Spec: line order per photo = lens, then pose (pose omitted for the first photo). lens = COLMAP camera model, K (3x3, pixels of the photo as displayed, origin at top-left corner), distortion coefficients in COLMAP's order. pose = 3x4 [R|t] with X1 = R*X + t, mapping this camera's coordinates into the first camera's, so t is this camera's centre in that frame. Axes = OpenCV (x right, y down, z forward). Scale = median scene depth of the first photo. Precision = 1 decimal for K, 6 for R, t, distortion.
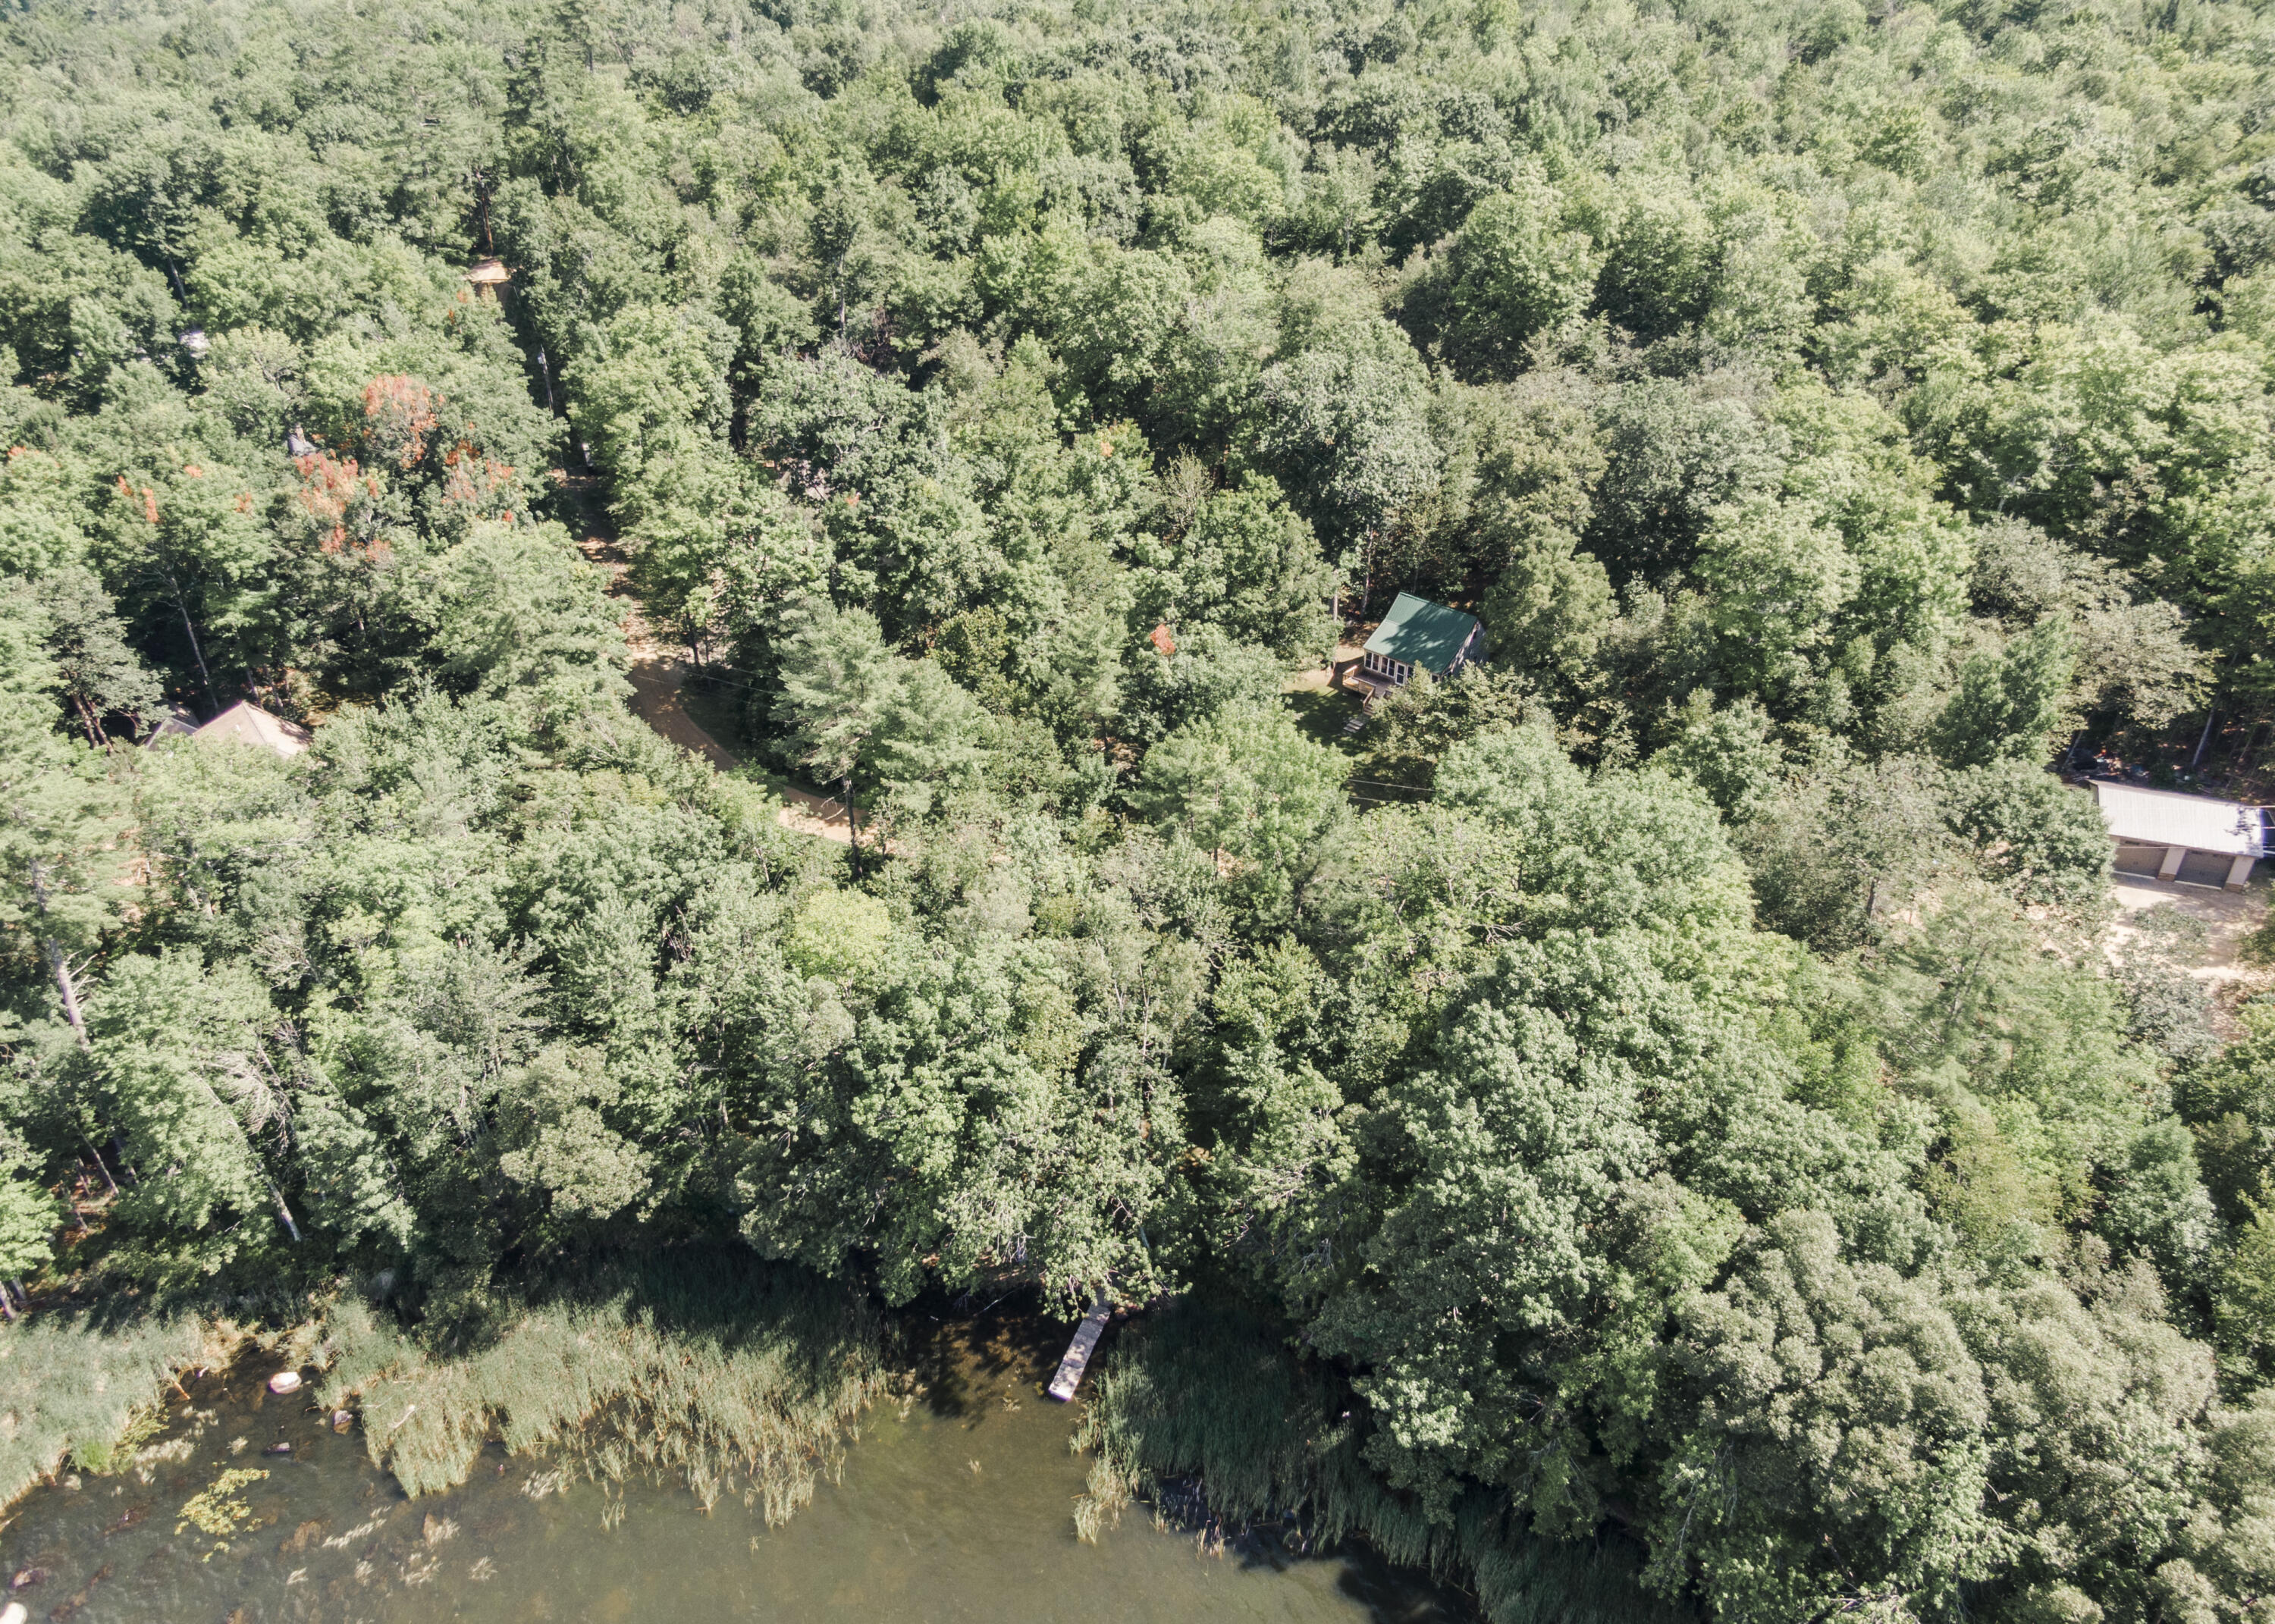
lens RADIAL K [[1636.3, 0, 1118.0], [0, 1636.3, 808.3], [0, 0, 1]] dist [0.033414, -0.064780]
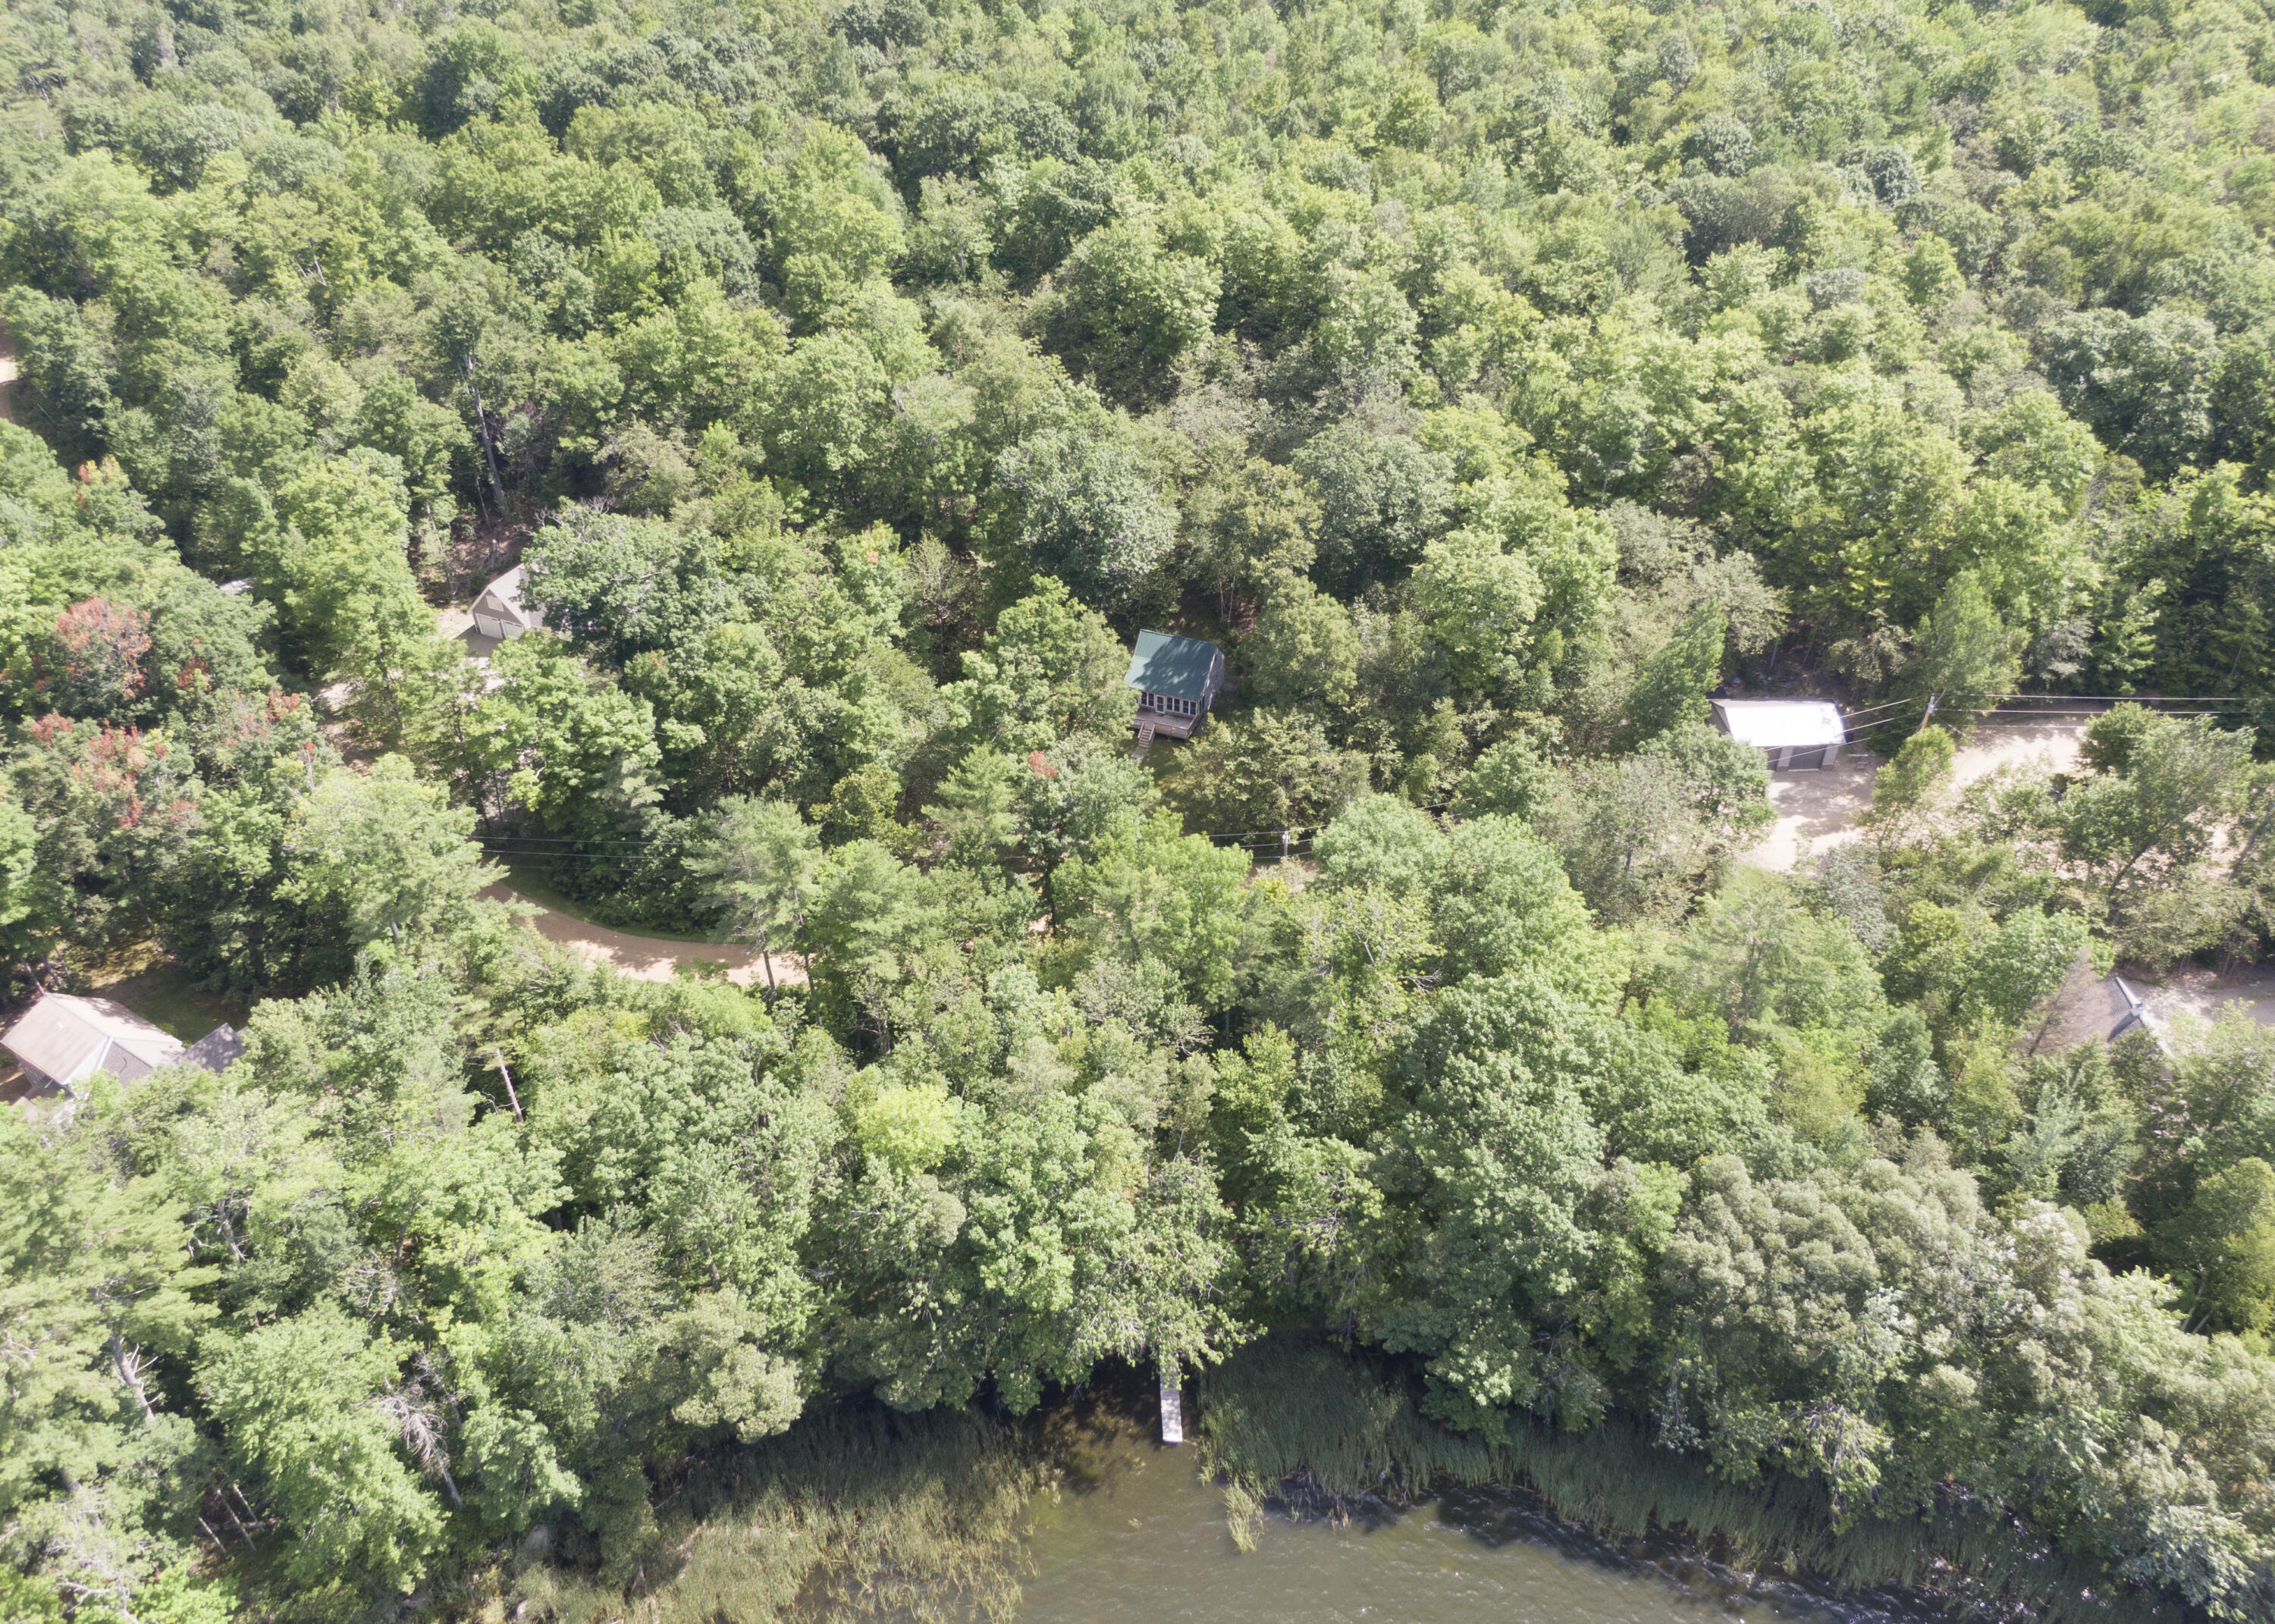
lens RADIAL K [[1647.8, 0, 1137.5], [0, 1647.8, 812.0], [0, 0, 1]] dist [0.007028, -0.008114]
pose [[0.932059, -0.218211, 0.289224, -0.216903], [0.191773, 0.974421, 0.117160, -0.169648], [-0.307392, -0.053735, 0.950065, -0.087500]]
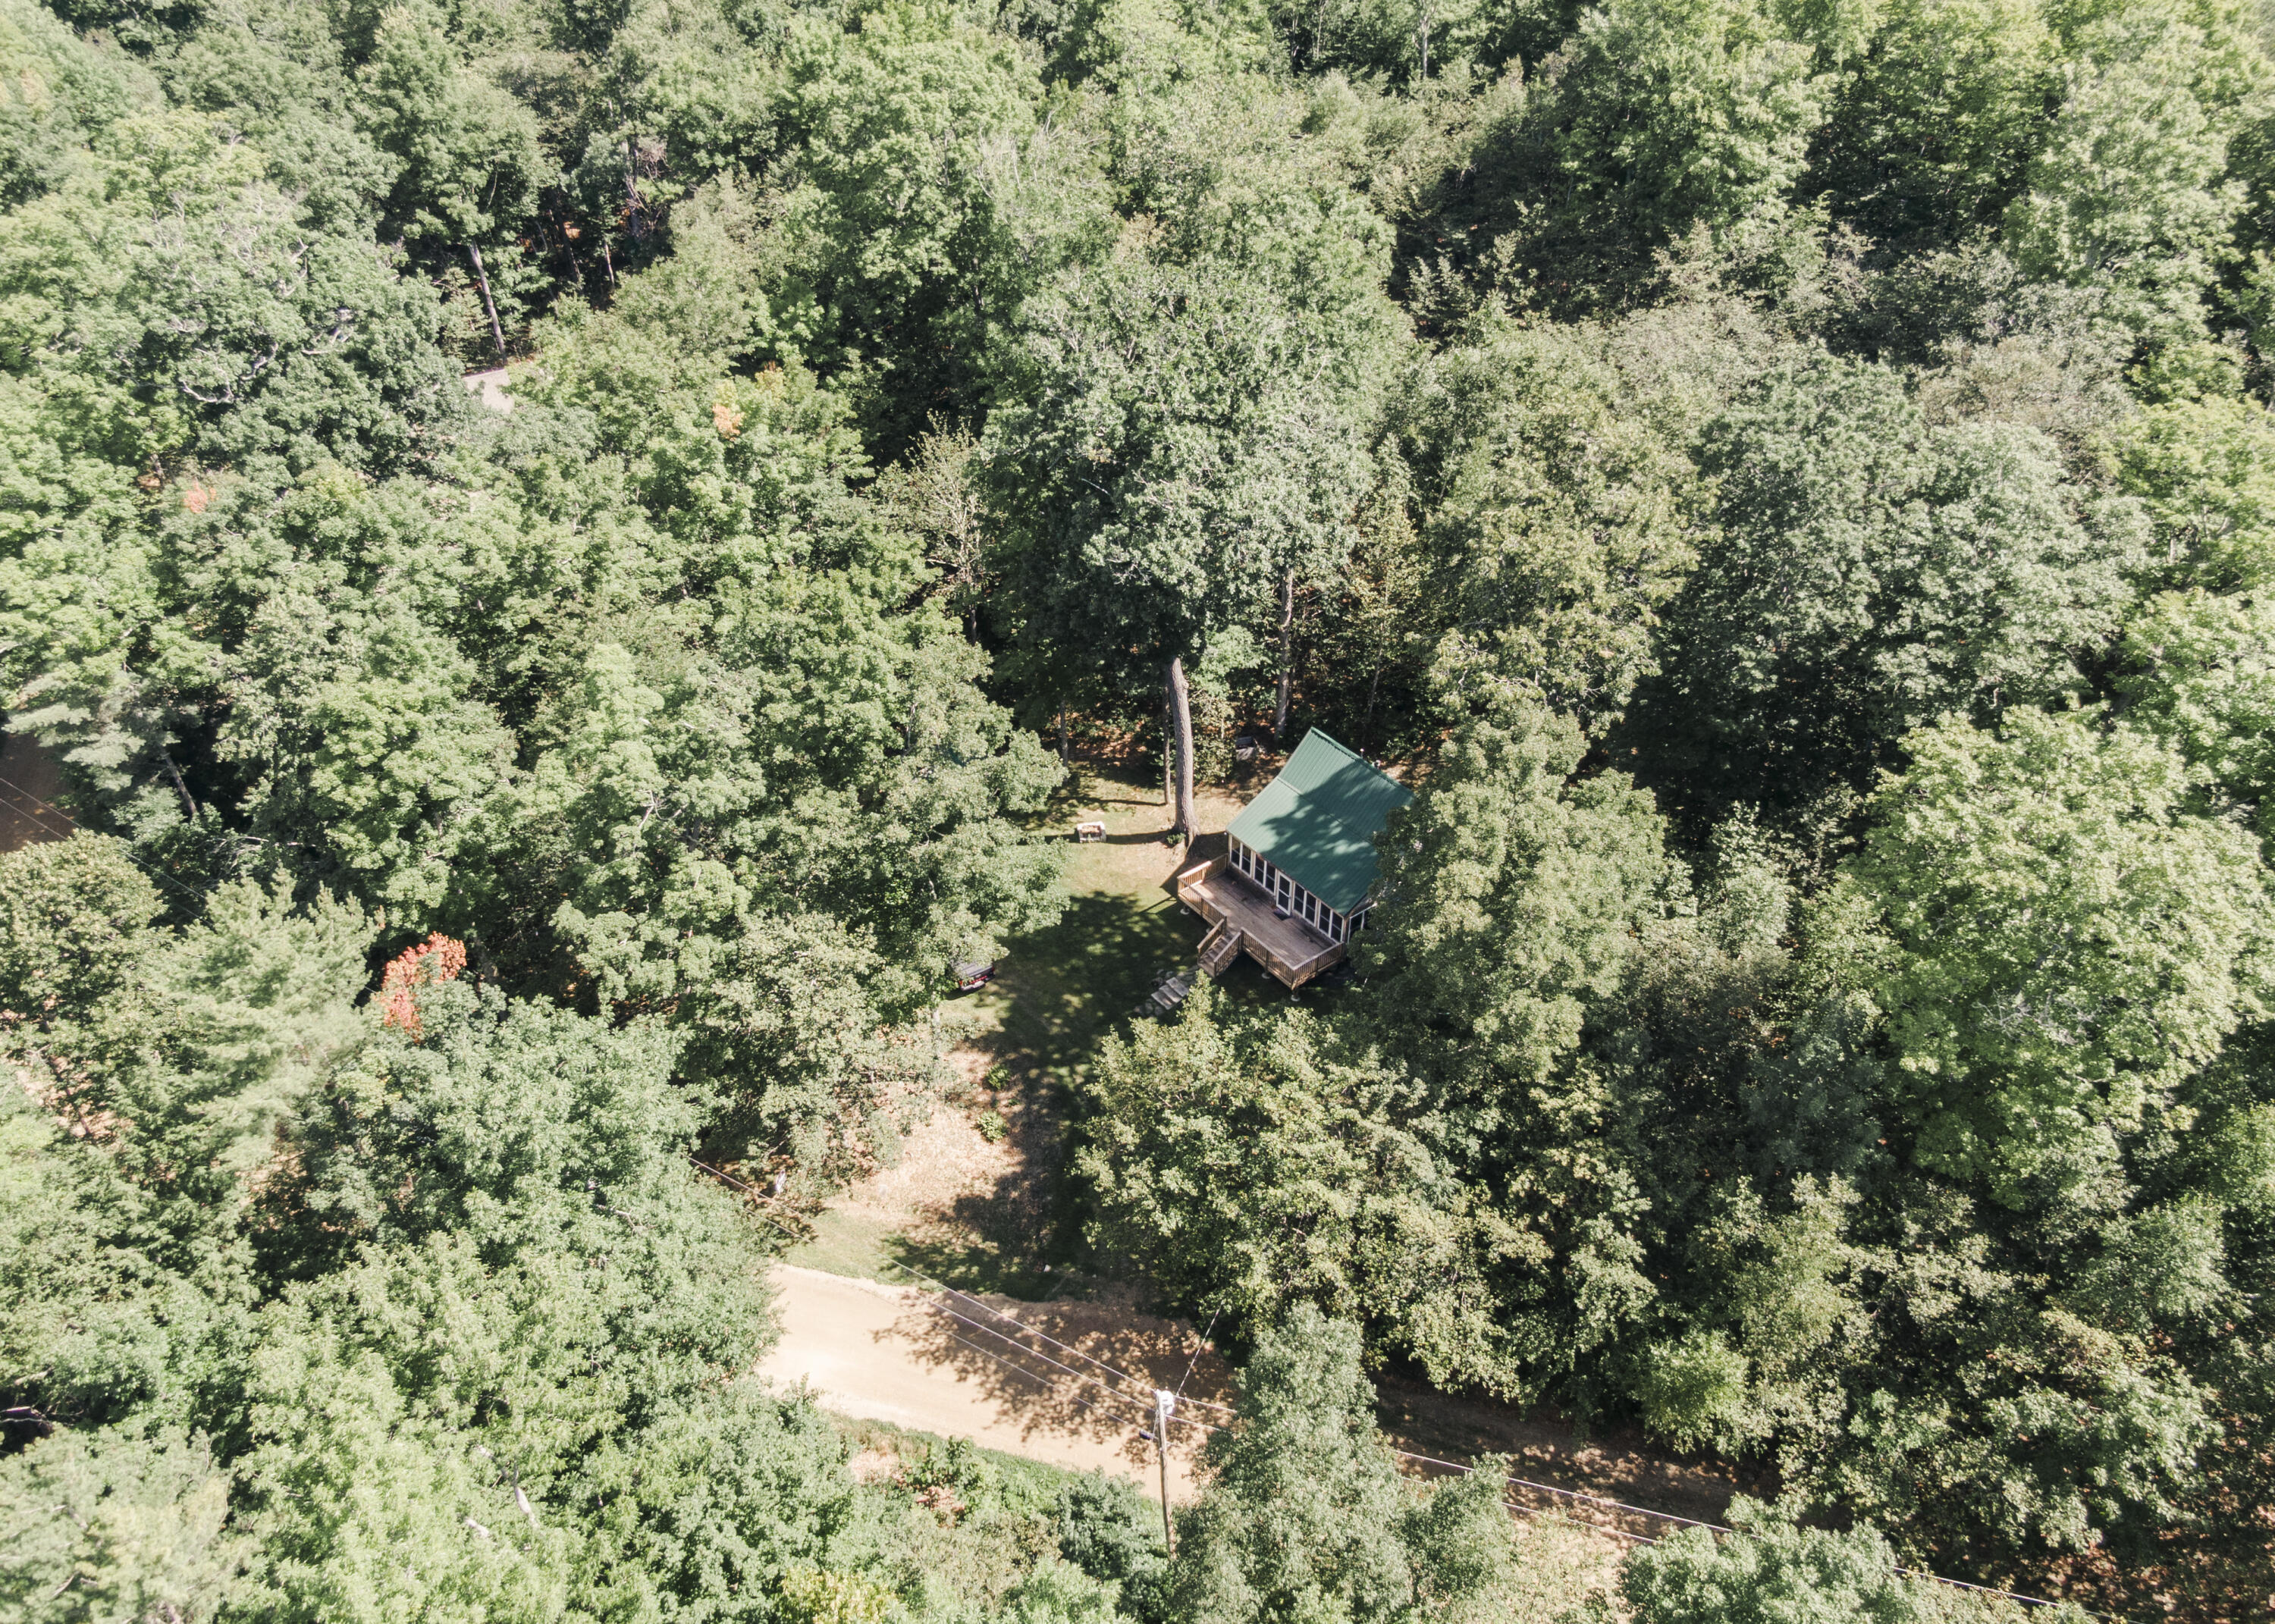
lens RADIAL K [[1626.9, 0, 1137.5], [0, 1626.9, 812.0], [0, 0, 1]] dist [0.007032, 0.004343]
pose [[0.986065, 0.098995, -0.133702, 0.224499], [-0.086778, 0.991753, 0.094313, -0.177503], [0.141936, -0.081397, 0.986524, 0.567256]]
